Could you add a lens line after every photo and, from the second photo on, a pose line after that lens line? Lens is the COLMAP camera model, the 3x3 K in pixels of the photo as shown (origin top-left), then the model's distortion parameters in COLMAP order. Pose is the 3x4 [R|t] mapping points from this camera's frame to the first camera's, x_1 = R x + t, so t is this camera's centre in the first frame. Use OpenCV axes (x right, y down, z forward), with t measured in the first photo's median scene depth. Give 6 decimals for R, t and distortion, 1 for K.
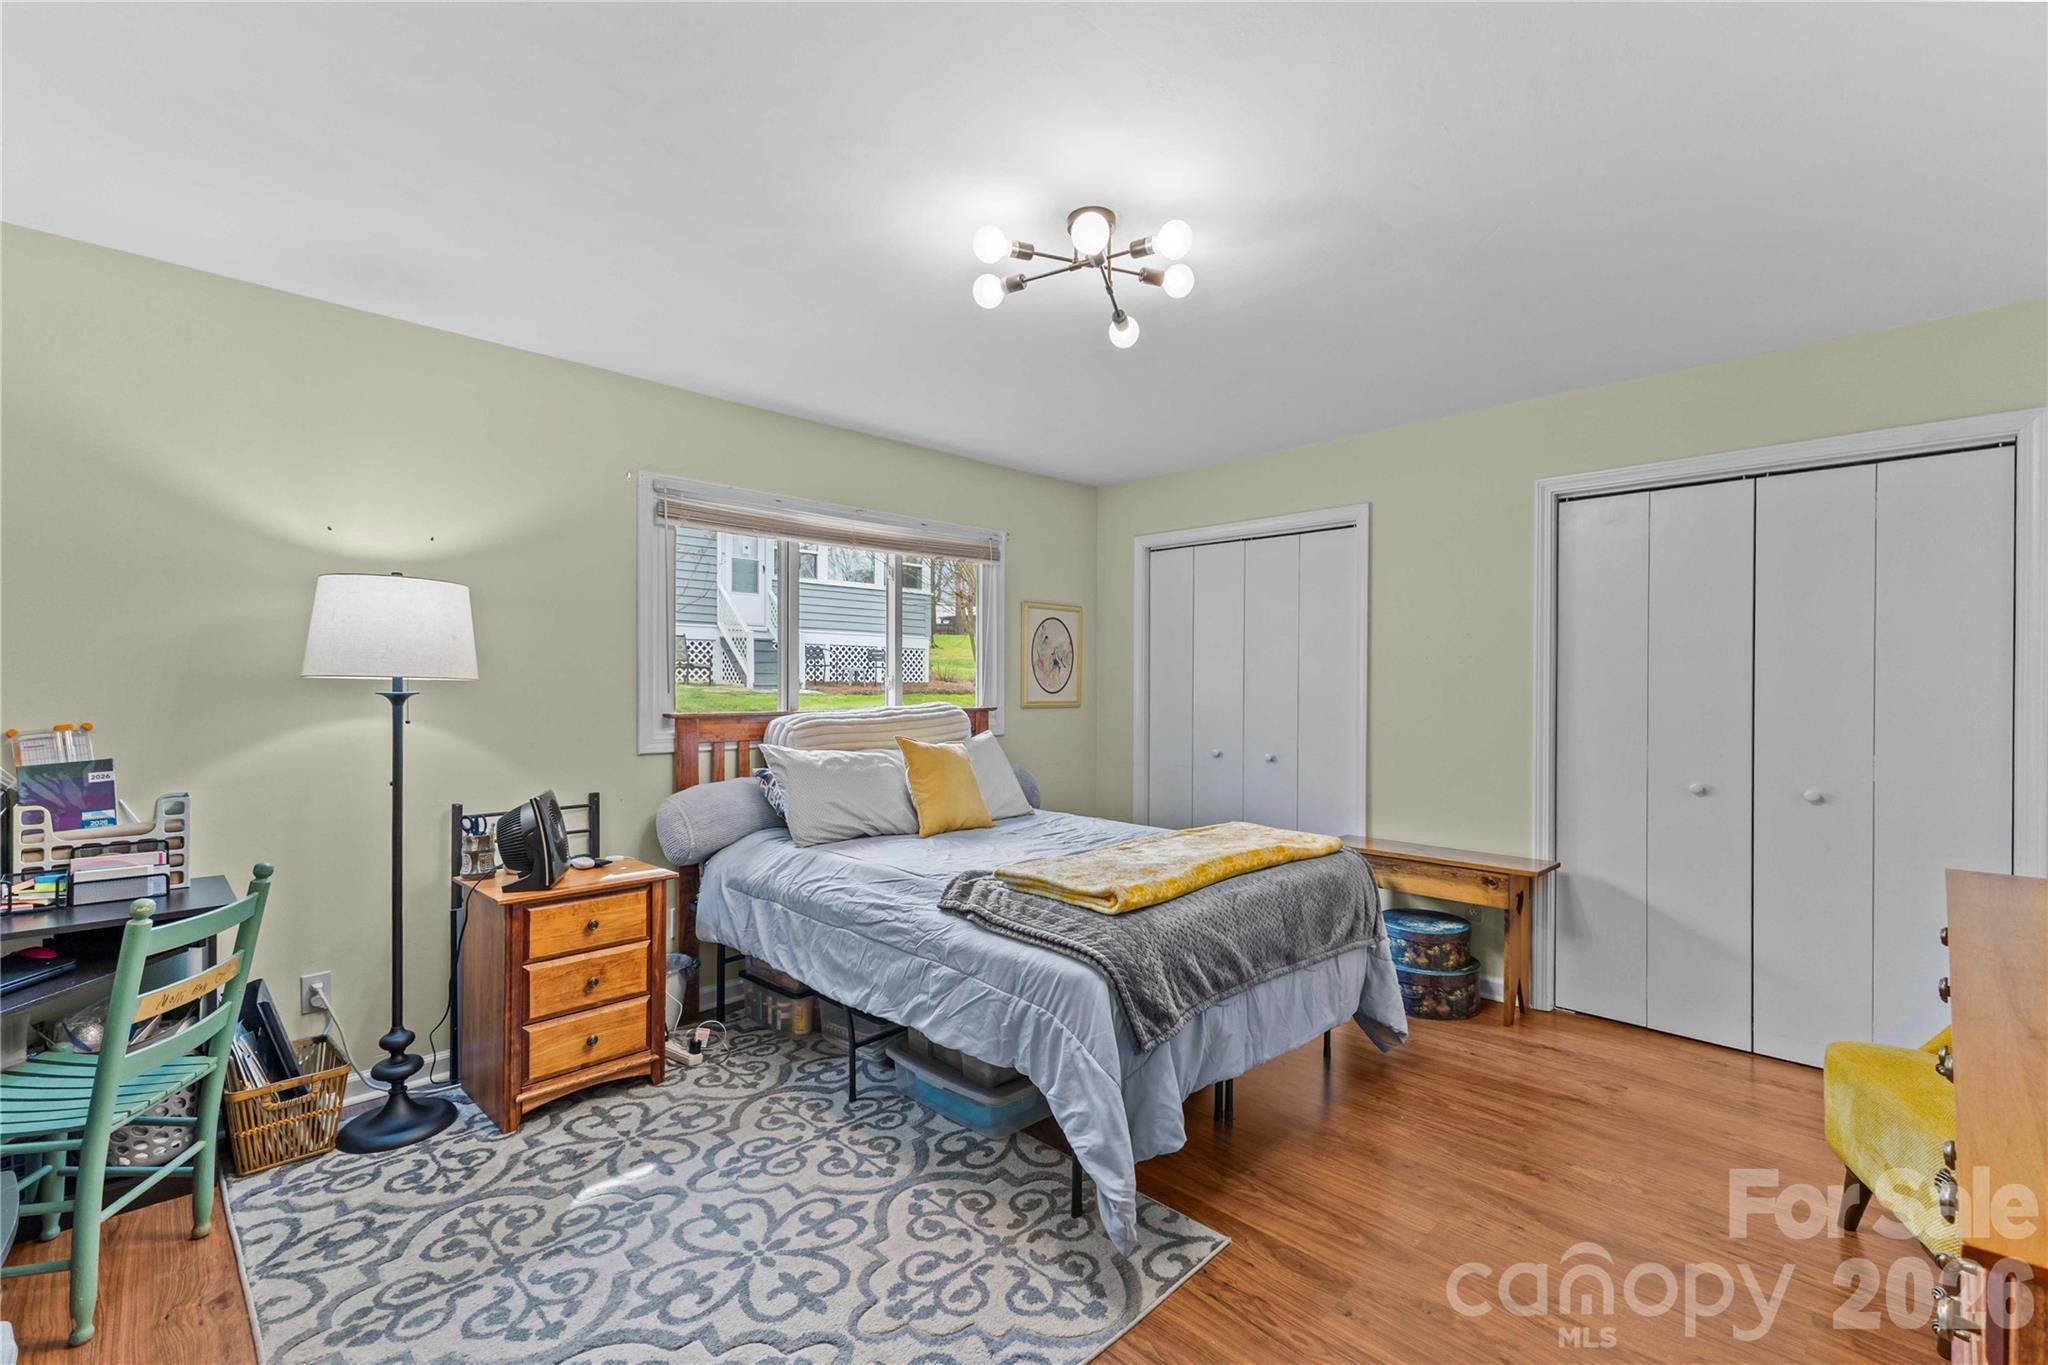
lens RADIAL K [[882.9, 0, 1045.5], [0, 882.9, 682.9], [0, 0, 1]] dist [0.008583, -0.001893]
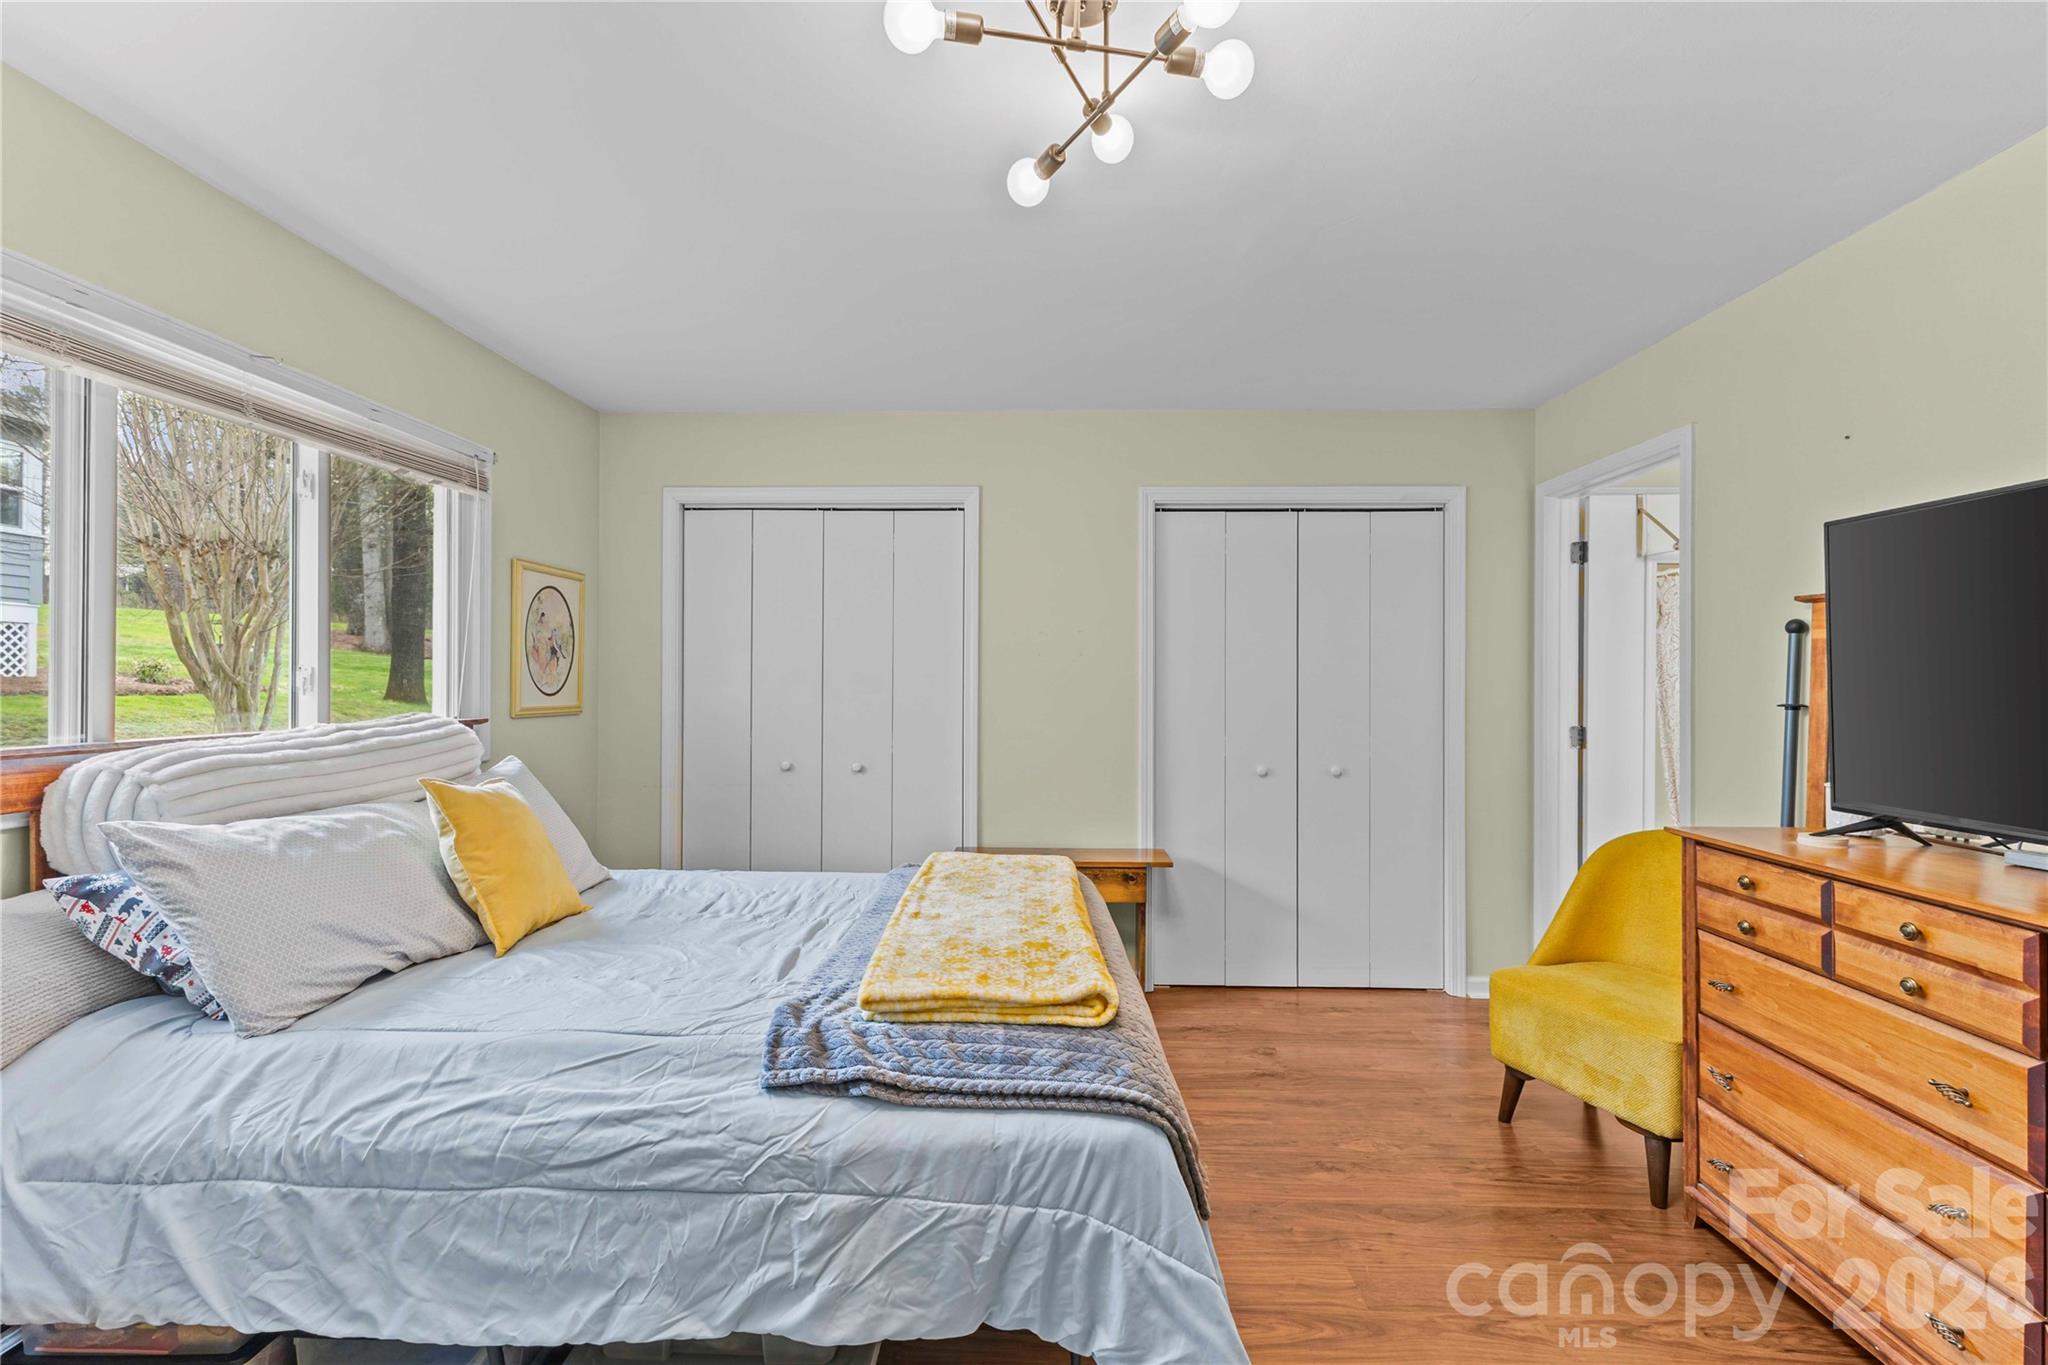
lens RADIAL K [[882.9, 0, 1030.7], [0, 882.9, 673.1], [0, 0, 1]] dist [0.008583, -0.001893]
pose [[0.732403, 0.004865, 0.680854, -0.372855], [-0.000809, 0.999980, -0.006274, -0.003642], [-0.680871, 0.004044, 0.732392, 0.469462]]
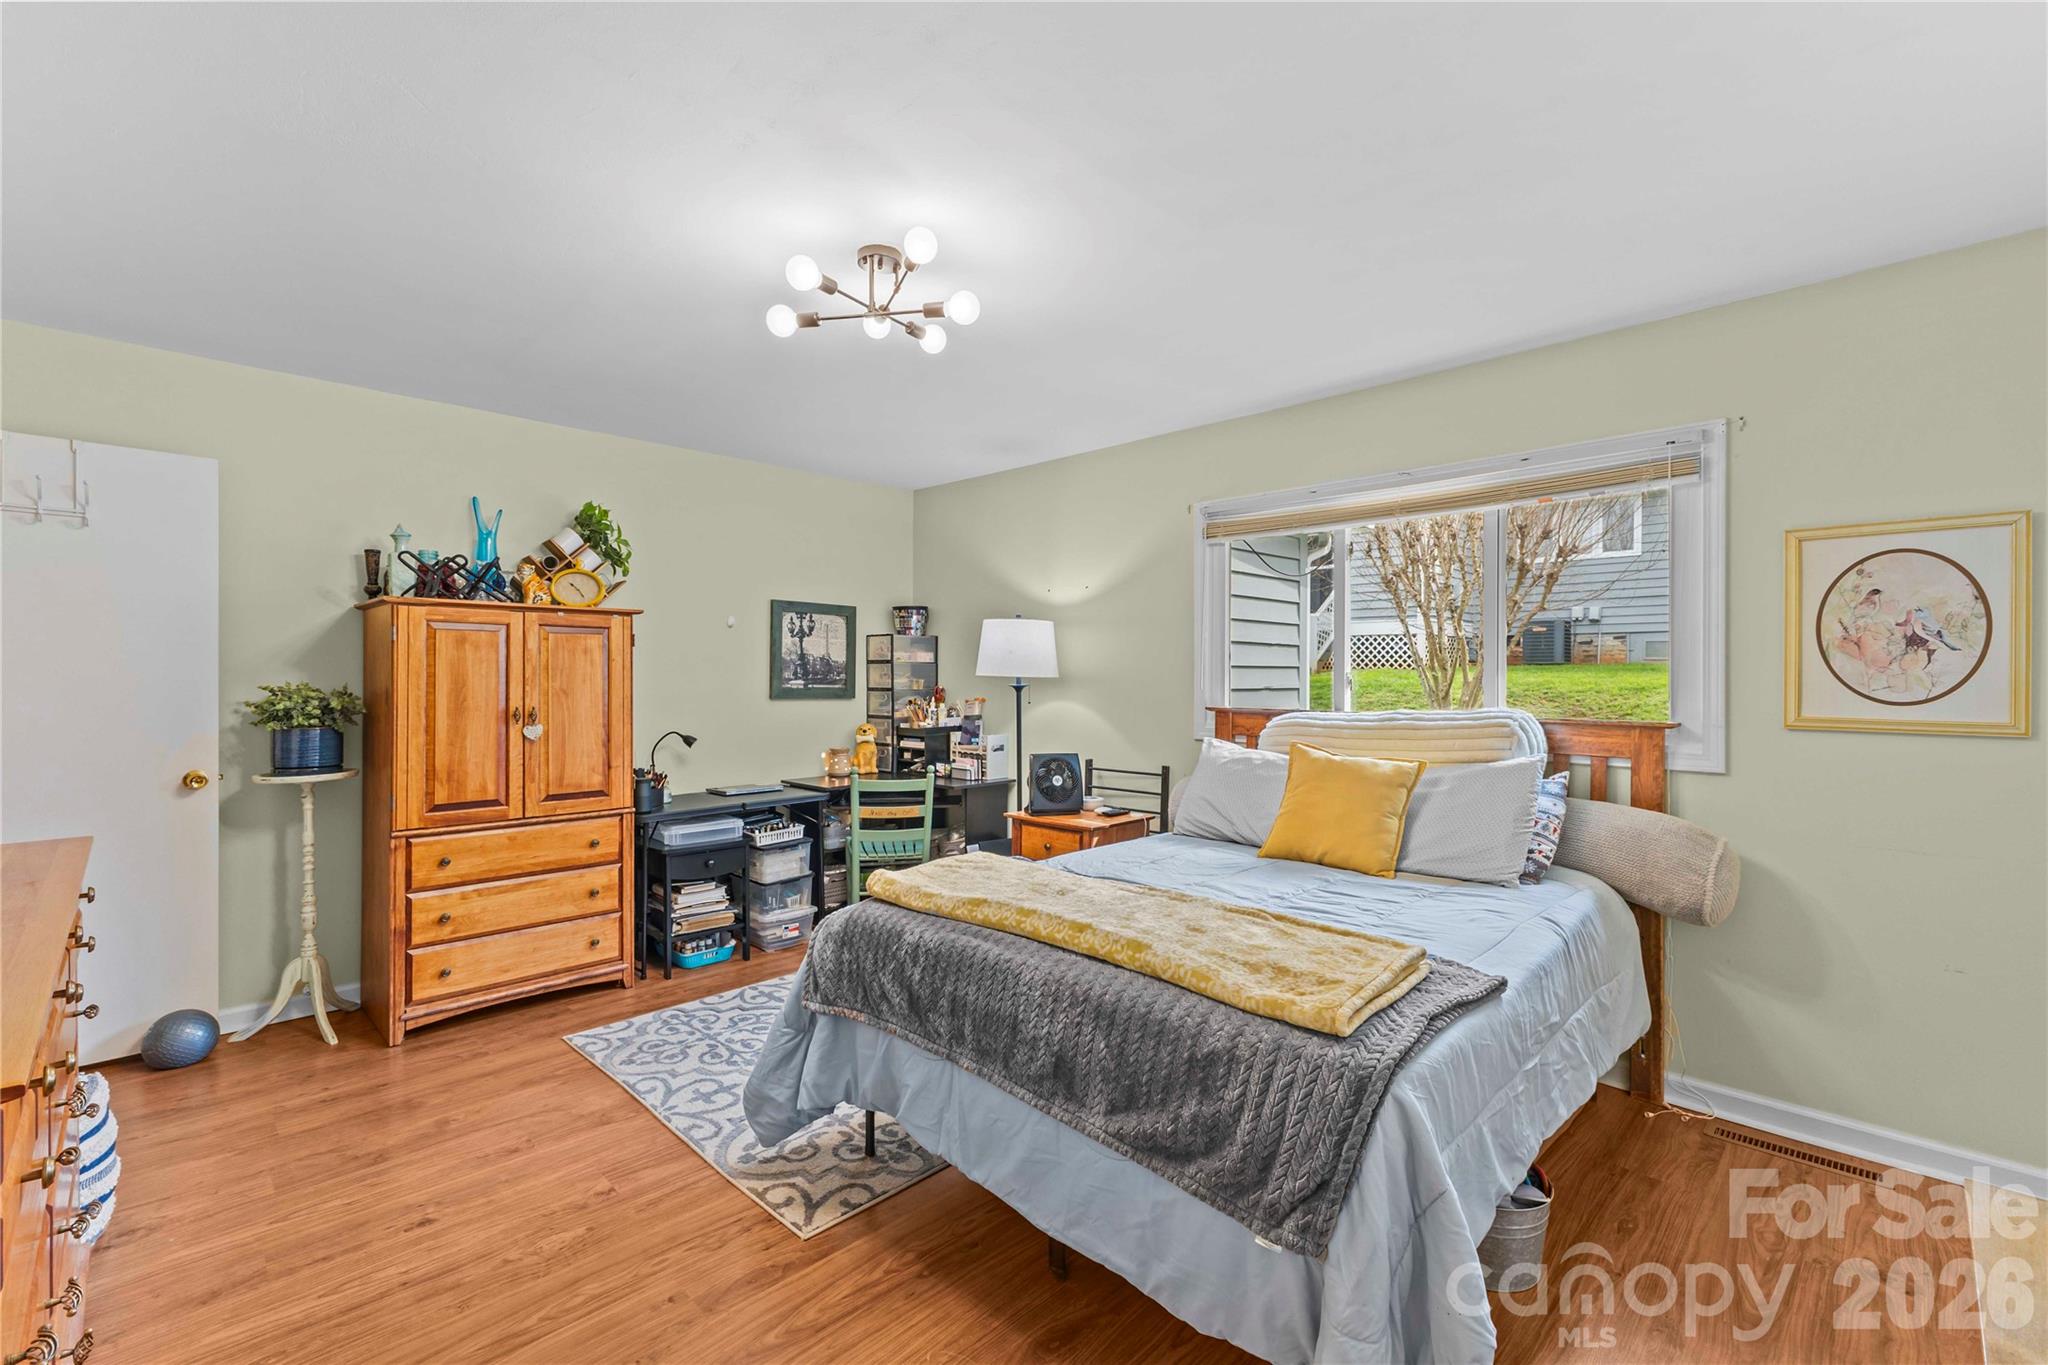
lens RADIAL K [[882.9, 0, 1027.8], [0, 882.9, 681.5], [0, 0, 1]] dist [0.008583, -0.001893]
pose [[-0.003392, 0.000200, -0.999994, 0.990302], [-0.006908, 0.999976, 0.000224, 0.004174], [0.999970, 0.006909, -0.003391, 1.033486]]
